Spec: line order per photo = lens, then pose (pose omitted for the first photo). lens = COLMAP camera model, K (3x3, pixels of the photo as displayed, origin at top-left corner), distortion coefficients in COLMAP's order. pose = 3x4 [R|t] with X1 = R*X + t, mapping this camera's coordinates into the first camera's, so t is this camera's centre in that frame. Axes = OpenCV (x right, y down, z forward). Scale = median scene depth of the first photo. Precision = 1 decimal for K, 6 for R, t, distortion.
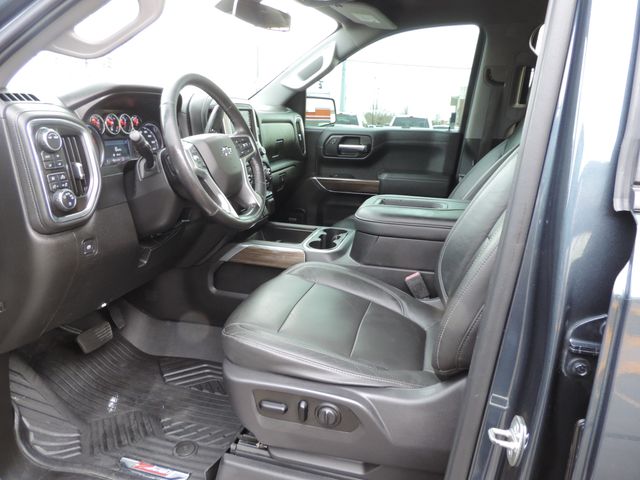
lens RADIAL K [[447.3, 0, 320.0], [0, 447.3, 240.0], [0, 0, 1]] dist [-0.079410, -0.000180]
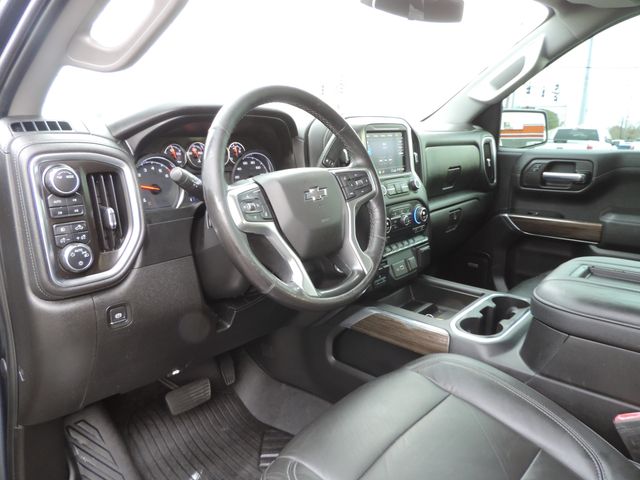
lens RADIAL K [[443.5, 0, 320.1], [0, 443.5, 232.9], [0, 0, 1]] dist [-0.033751, -0.001608]
pose [[0.886903, 0.067260, -0.457034, 0.087194], [-0.091958, 0.995249, -0.031983, -0.088960], [0.452711, 0.070394, 0.888874, 0.295517]]
